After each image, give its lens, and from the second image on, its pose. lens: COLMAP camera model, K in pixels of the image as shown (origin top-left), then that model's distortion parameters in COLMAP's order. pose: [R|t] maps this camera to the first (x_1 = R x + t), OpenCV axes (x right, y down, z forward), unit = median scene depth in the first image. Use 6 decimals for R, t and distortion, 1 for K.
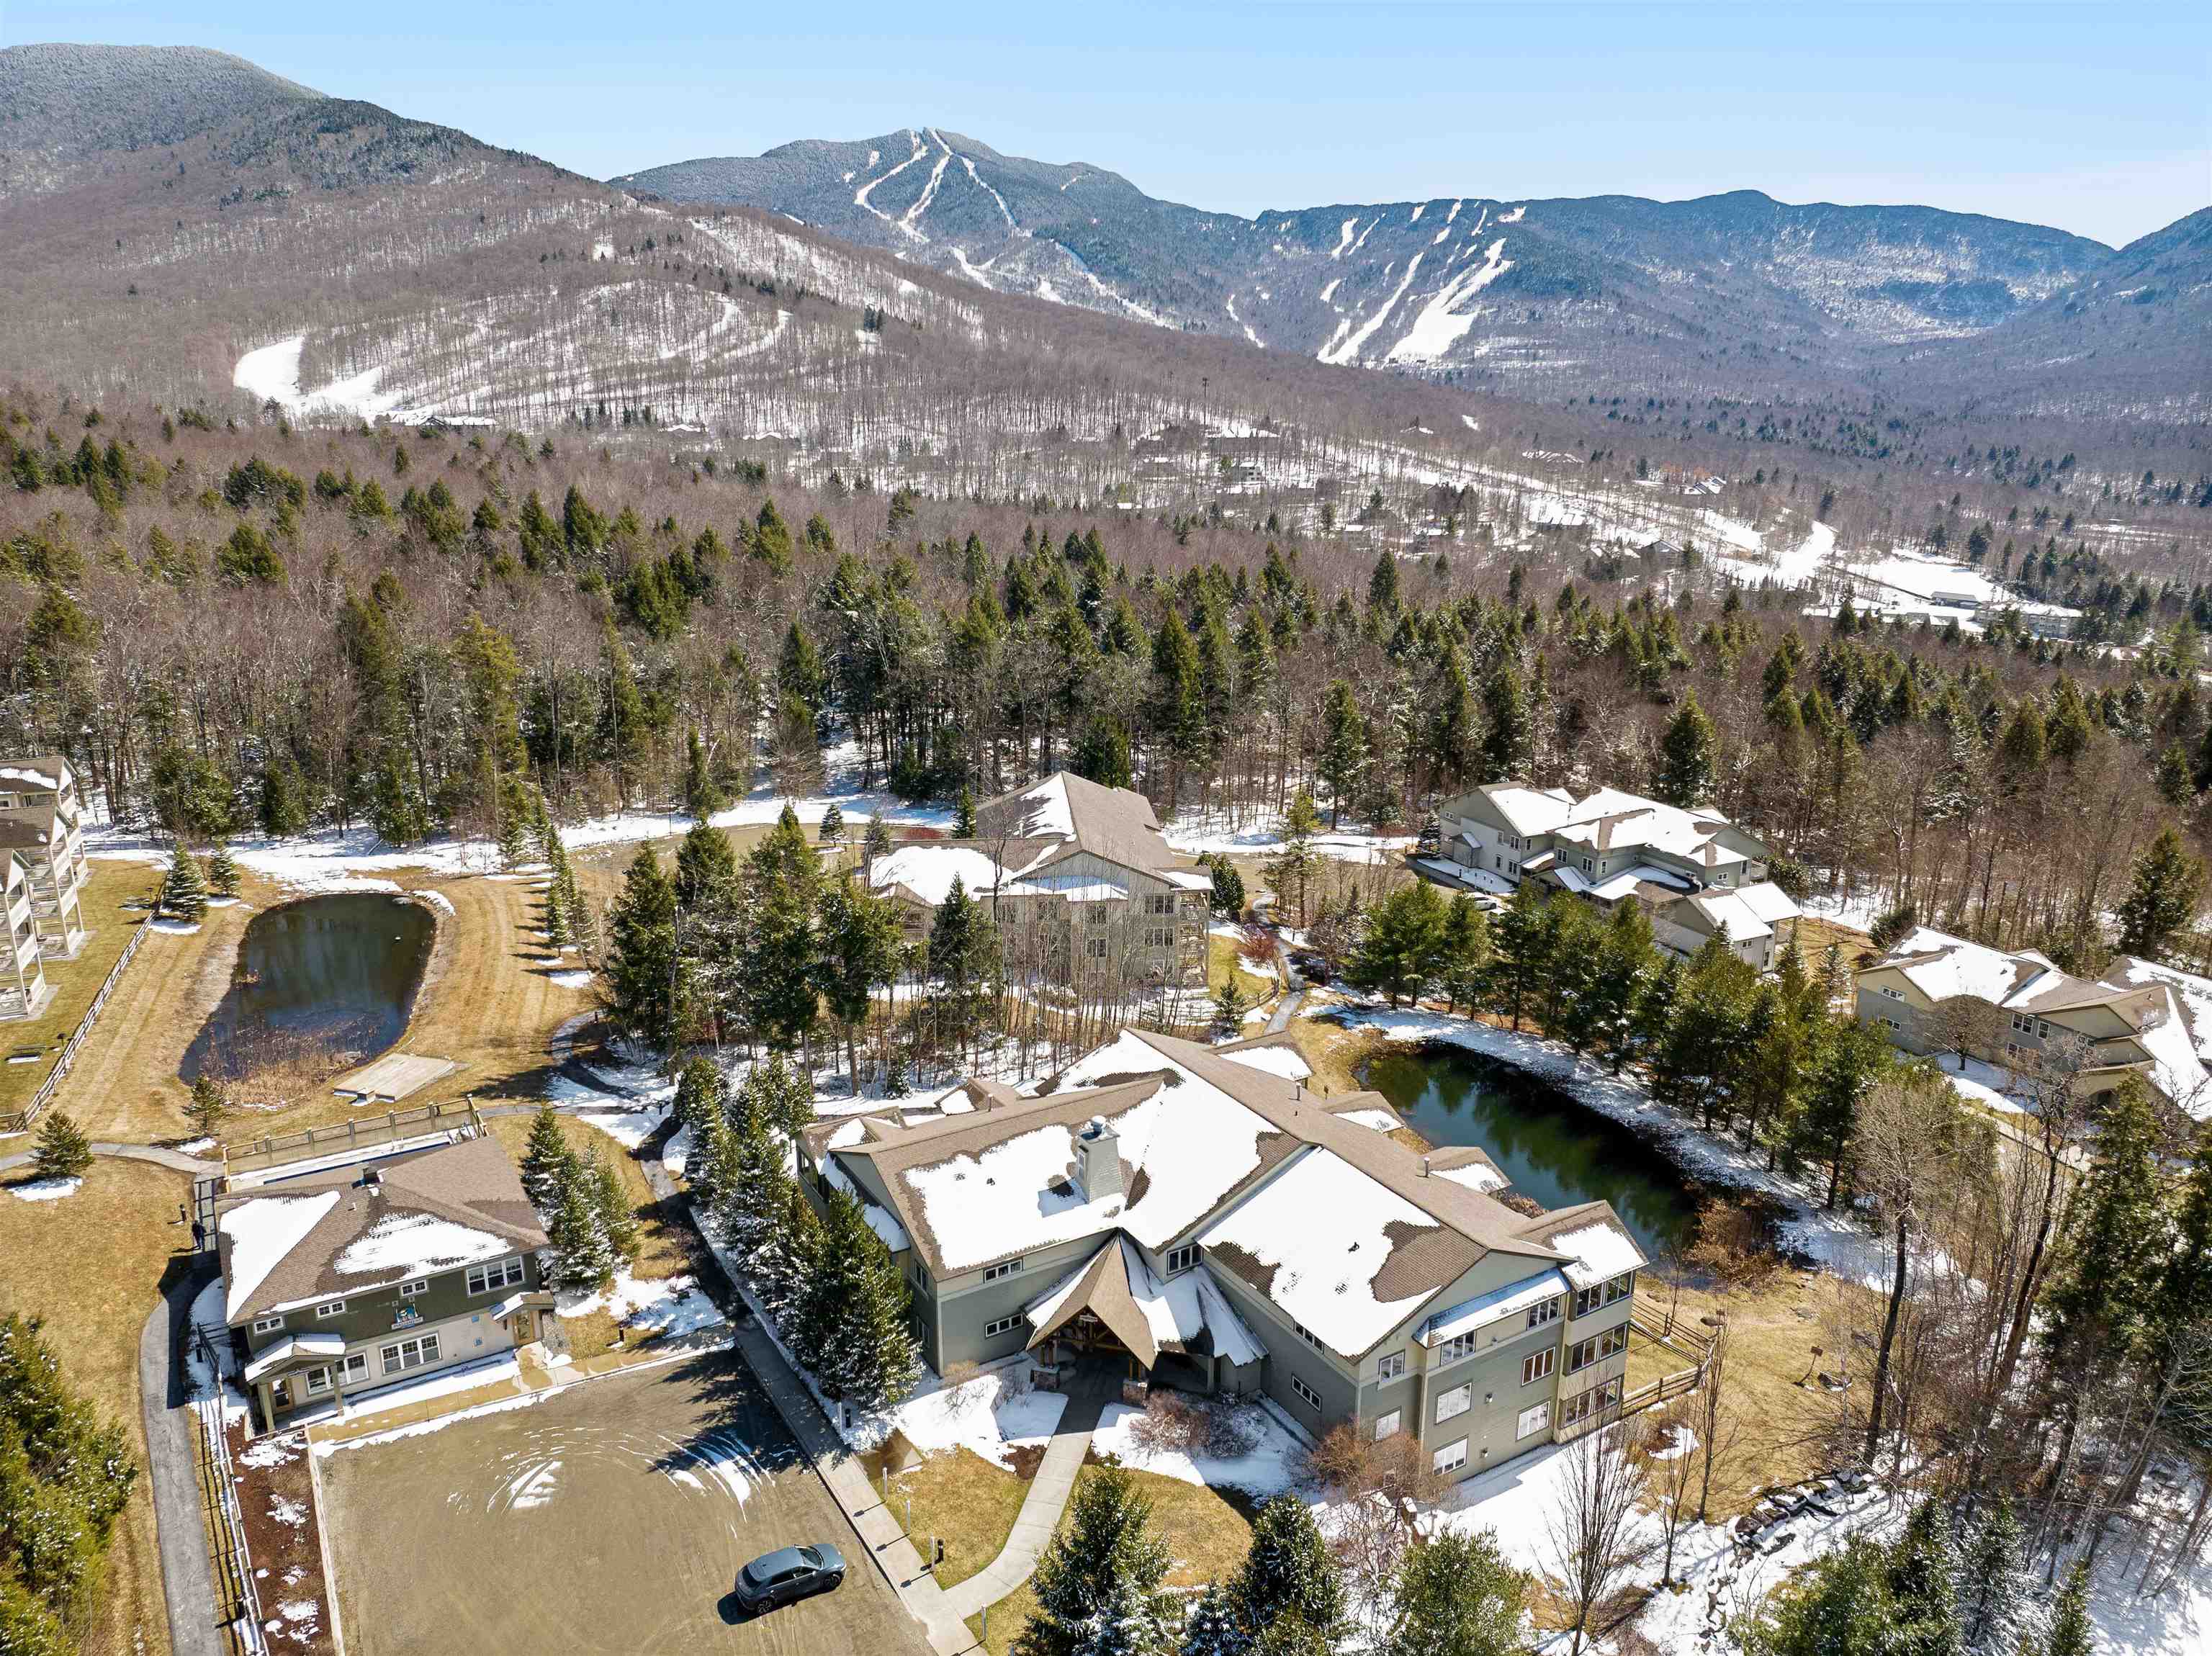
lens RADIAL K [[1559.6, 0, 1094.6], [0, 1559.6, 825.9], [0, 0, 1]] dist [-0.041663, 0.010335]
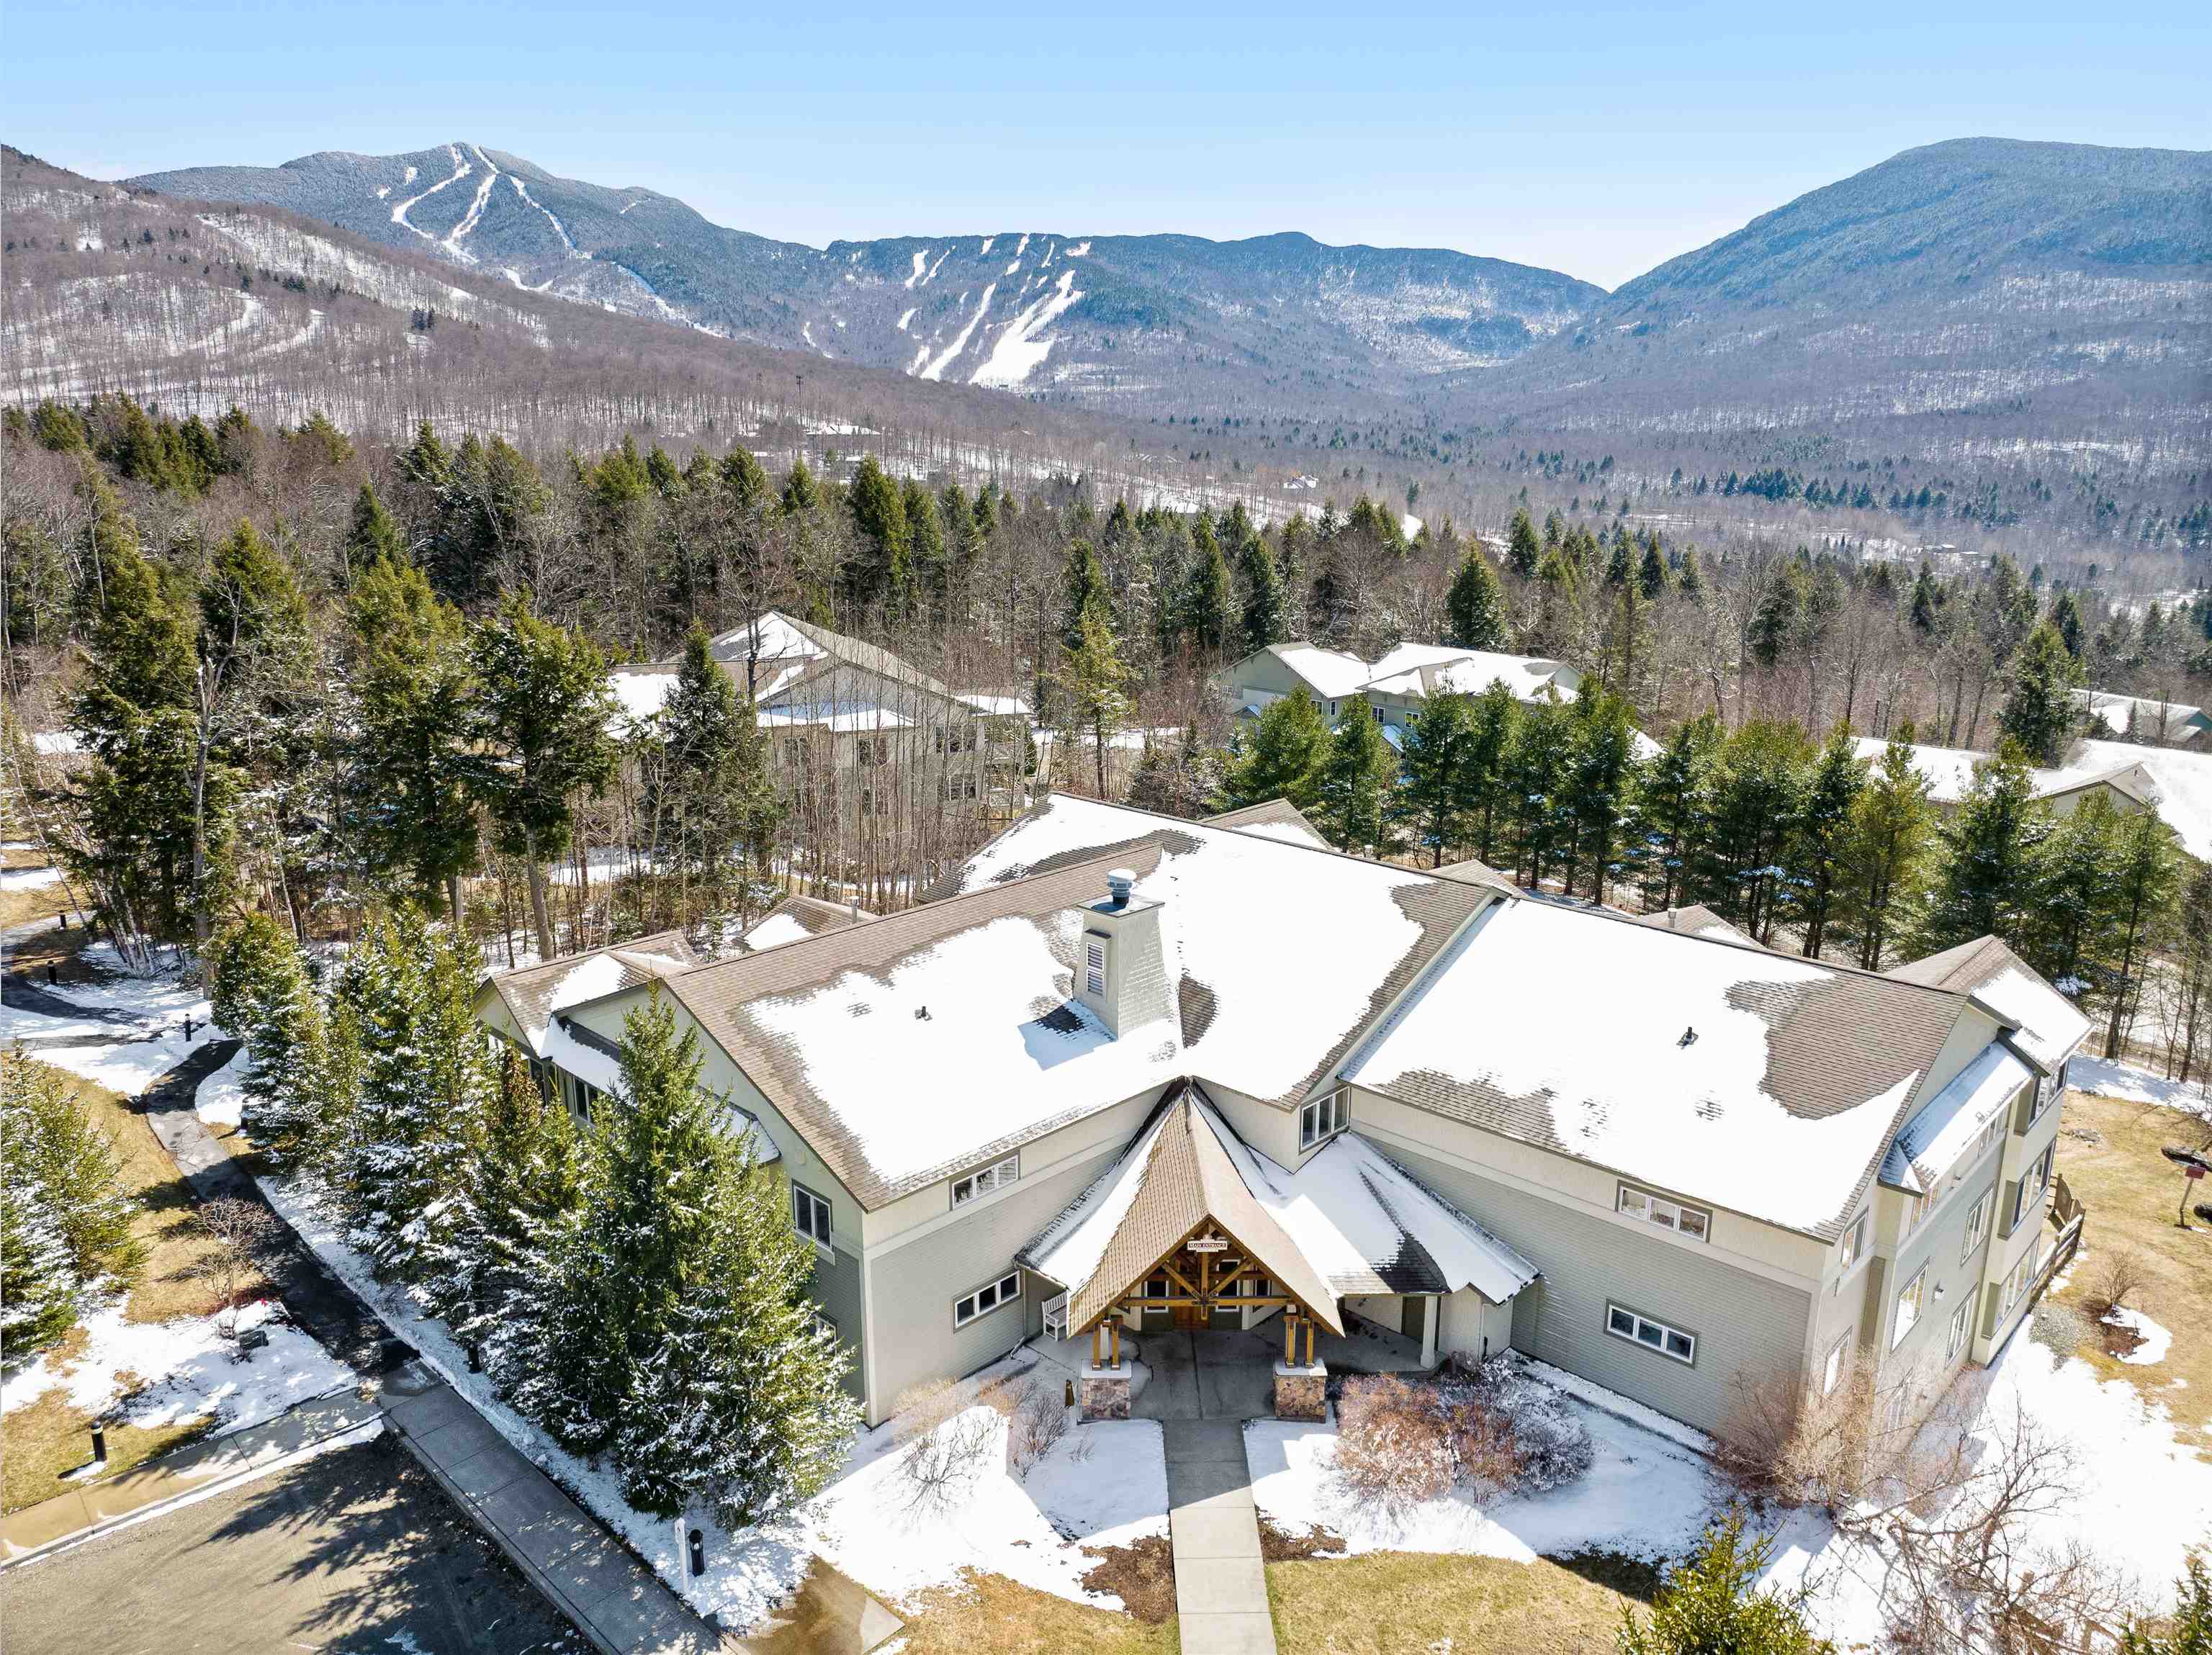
lens RADIAL K [[1559.4, 0, 1094.6], [0, 1559.4, 825.4], [0, 0, 1]] dist [-0.041663, 0.010335]
pose [[0.965449, -0.061831, 0.253149, -0.106056], [0.068530, 0.997492, -0.017722, 0.142855], [-0.251419, 0.034458, 0.967265, 0.400275]]
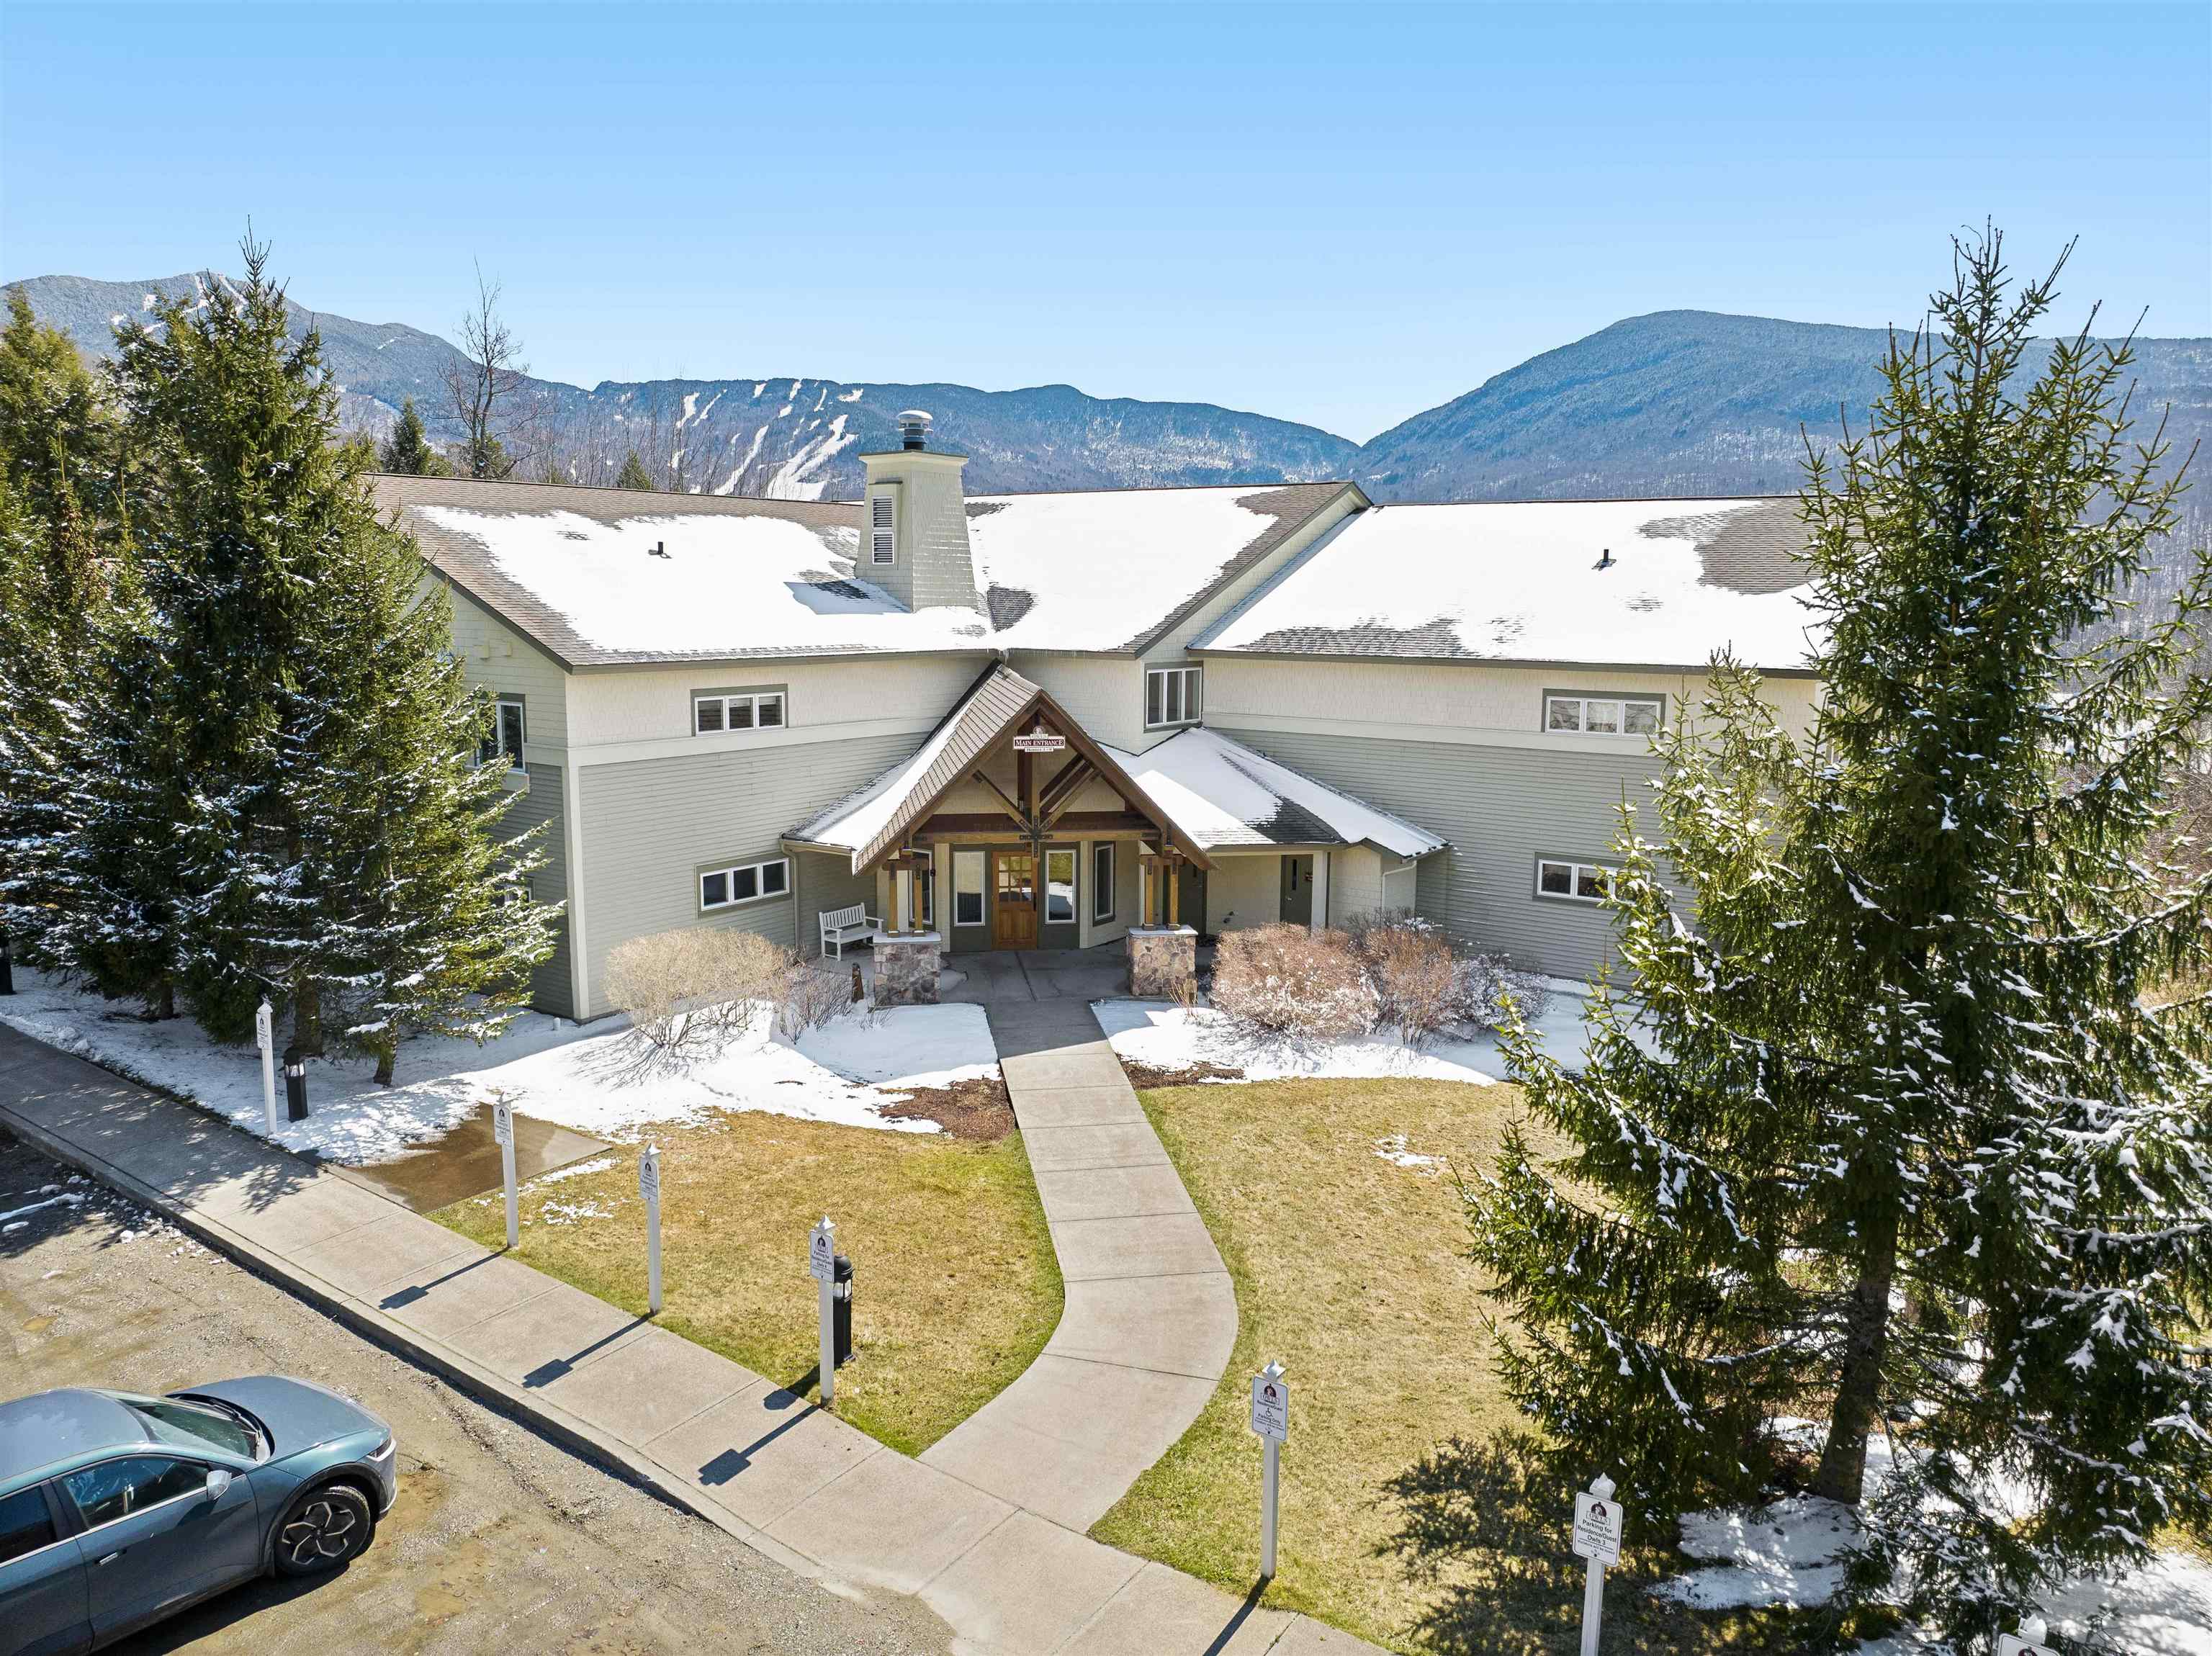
lens RADIAL K [[1558.9, 0, 1092.8], [0, 1558.9, 826.8], [0, 0, 1]] dist [-0.024589, -0.004210]
pose [[0.919176, -0.050359, 0.390615, -0.095315], [0.095797, 0.990593, -0.097714, 0.268918], [-0.382020, 0.127236, 0.915353, 0.487403]]
